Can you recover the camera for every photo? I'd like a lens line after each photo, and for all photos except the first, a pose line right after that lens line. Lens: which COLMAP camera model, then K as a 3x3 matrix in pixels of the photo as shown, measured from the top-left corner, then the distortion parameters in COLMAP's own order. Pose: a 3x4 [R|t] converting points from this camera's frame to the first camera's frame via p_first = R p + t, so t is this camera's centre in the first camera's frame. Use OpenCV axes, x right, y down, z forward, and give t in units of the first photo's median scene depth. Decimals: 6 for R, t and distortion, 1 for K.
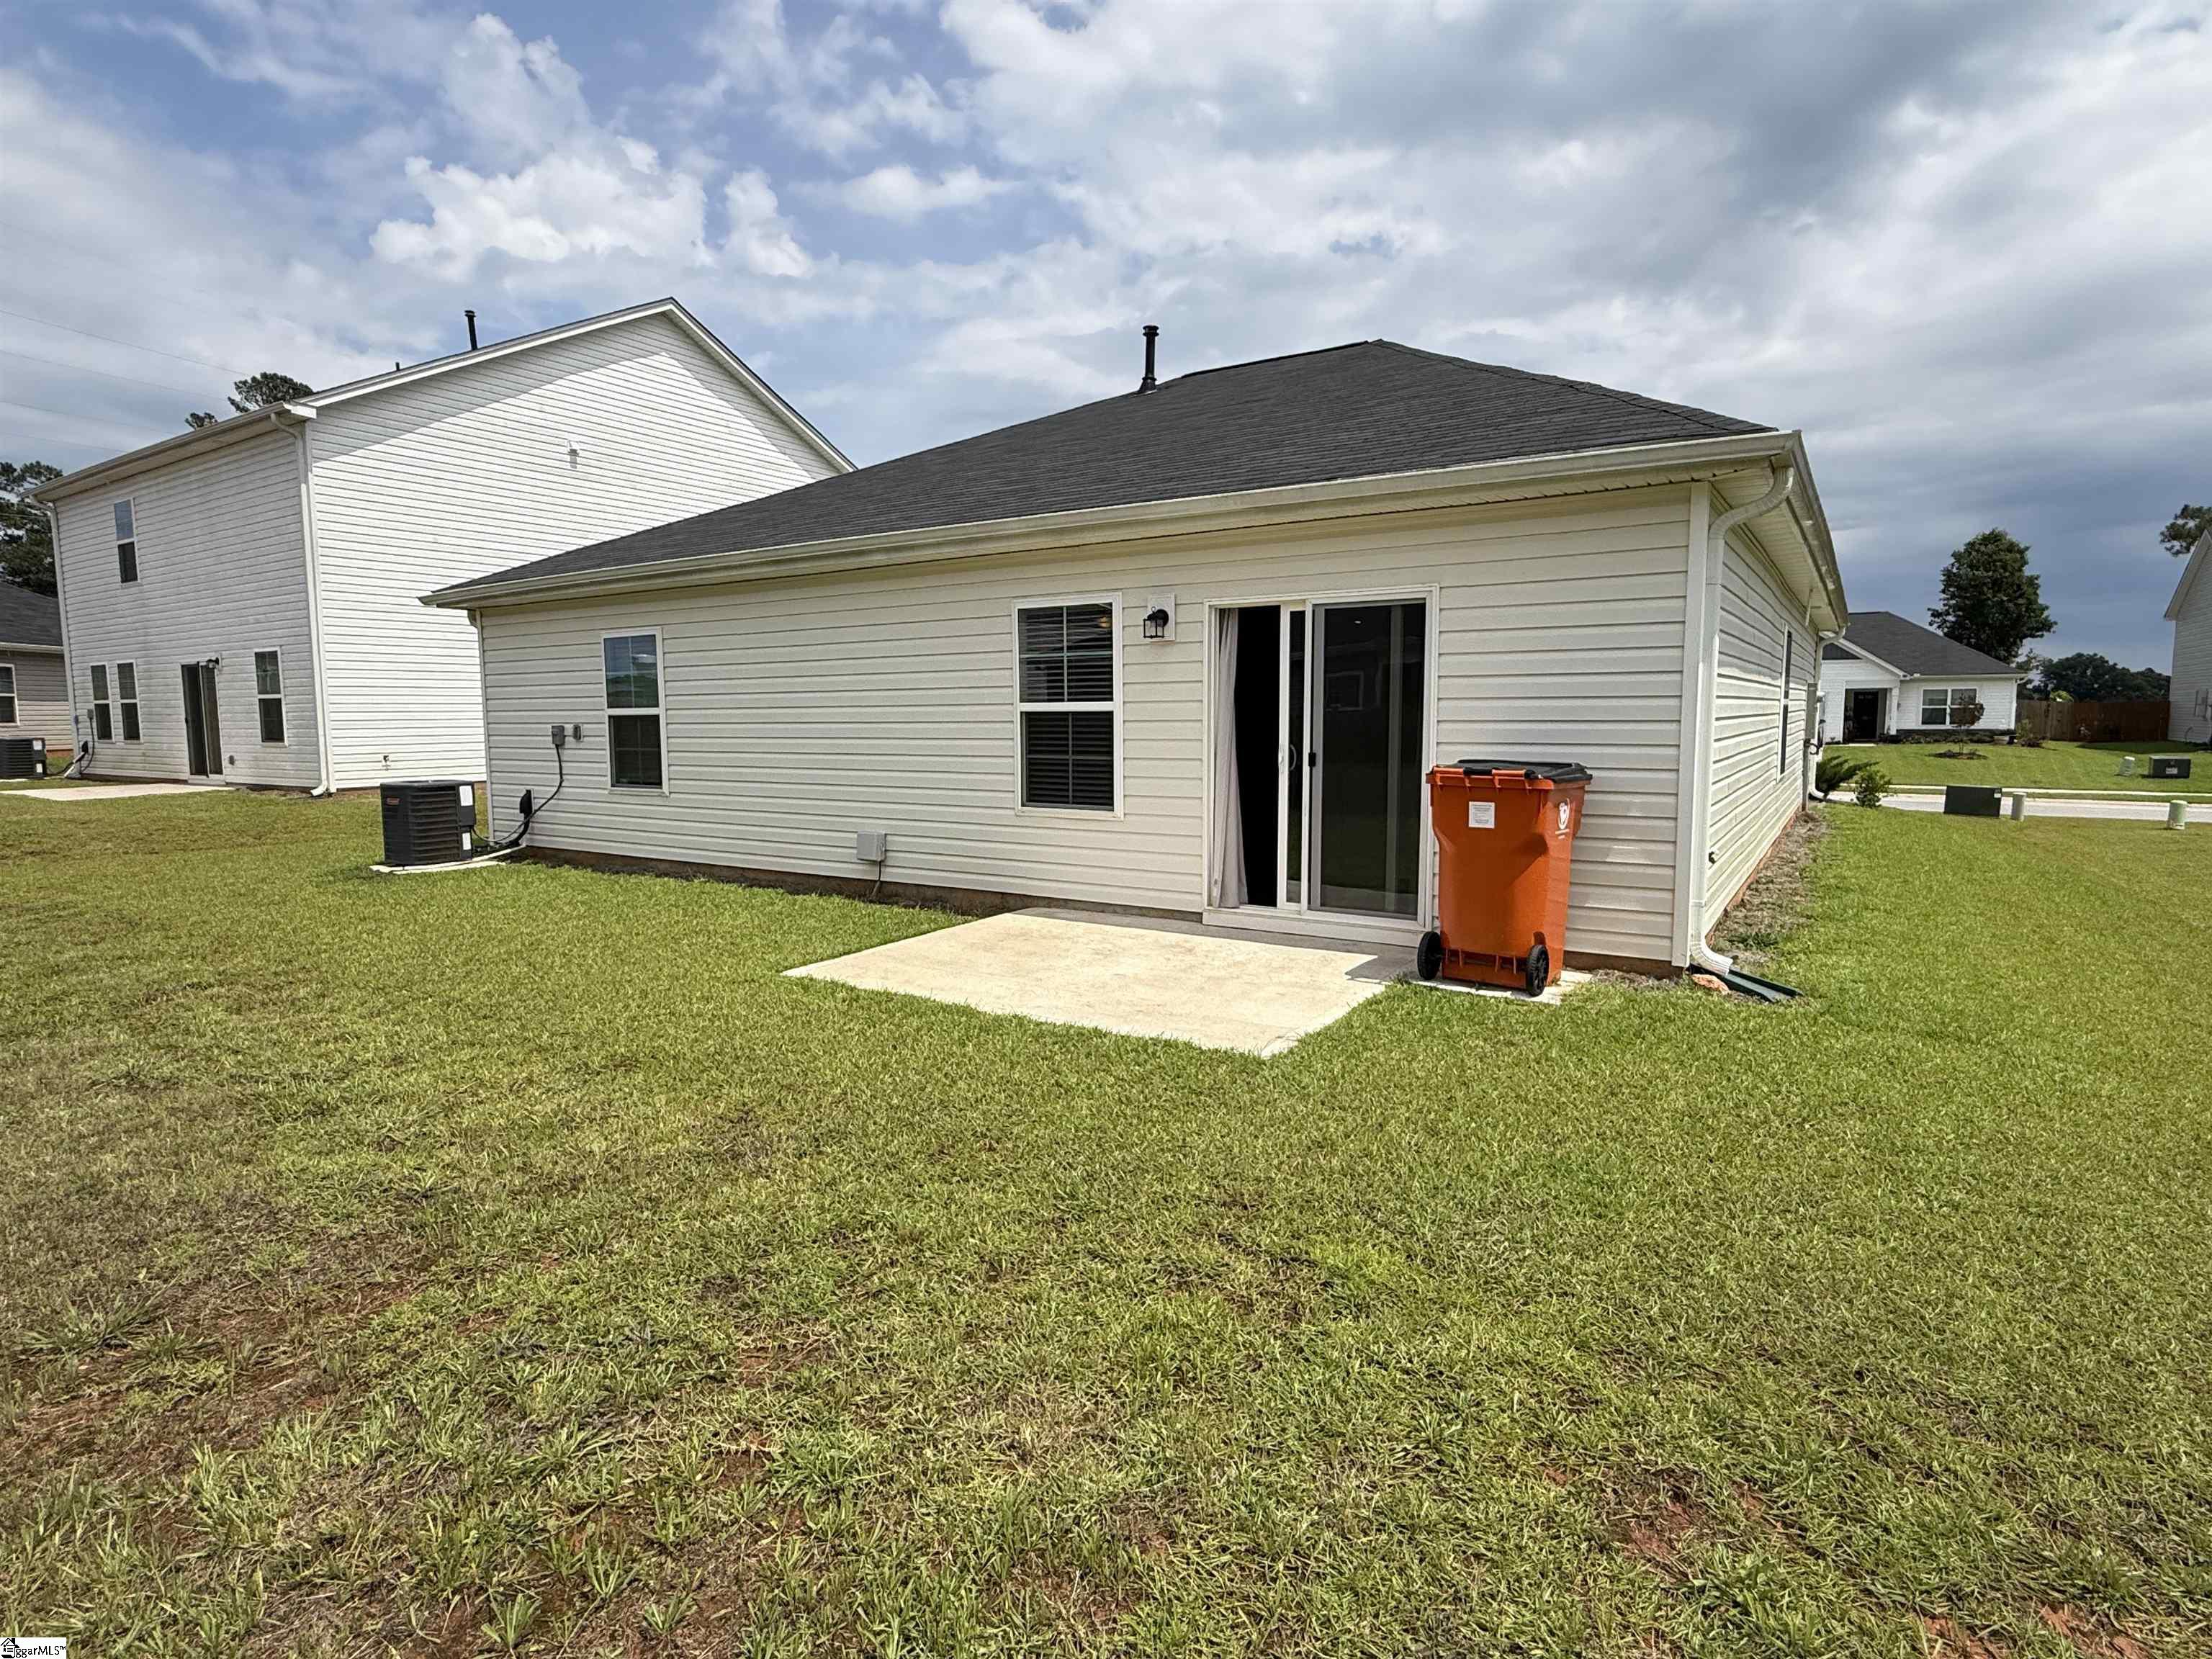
lens RADIAL K [[1165.4, 0, 1109.6], [0, 1165.4, 828.0], [0, 0, 1]] dist [0.013217, 0.001485]
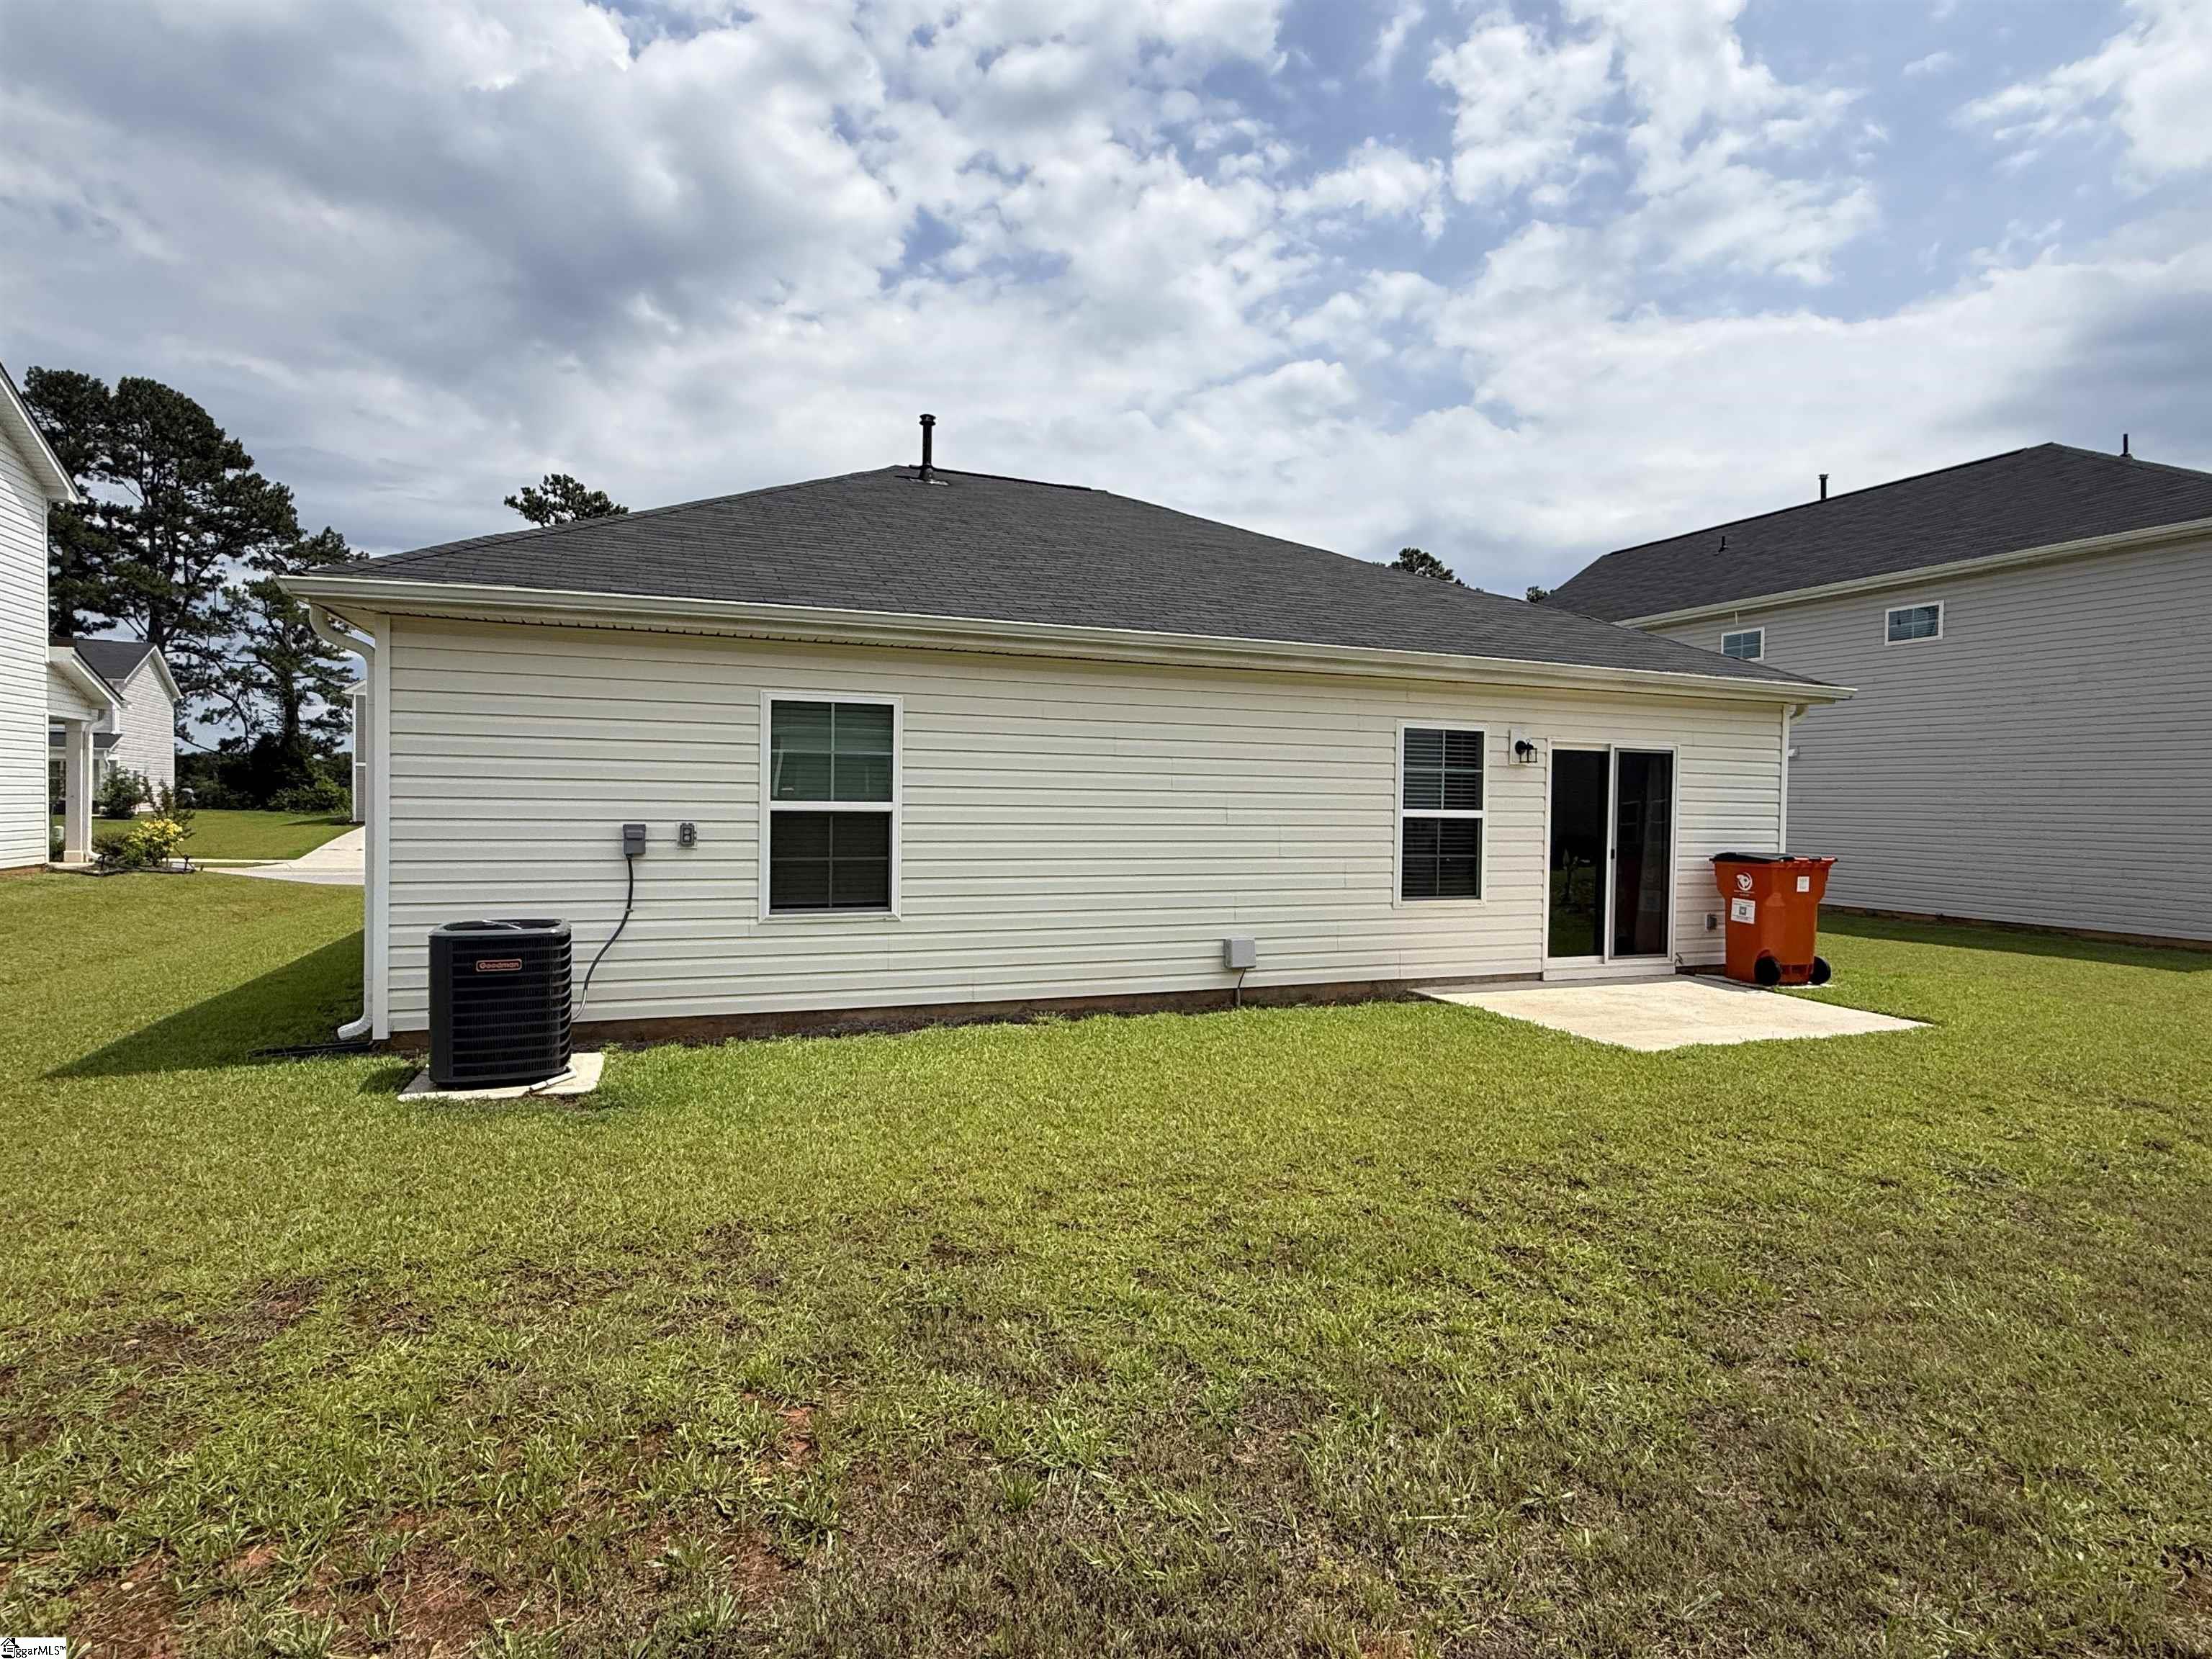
lens RADIAL K [[1165.4, 0, 1108.9], [0, 1165.4, 830.5], [0, 0, 1]] dist [0.013217, 0.001485]
pose [[0.577296, 0.002618, 0.816531, -1.162095], [0.065135, 0.996660, -0.049247, -0.049169], [-0.813933, 0.081615, 0.575197, 0.575835]]
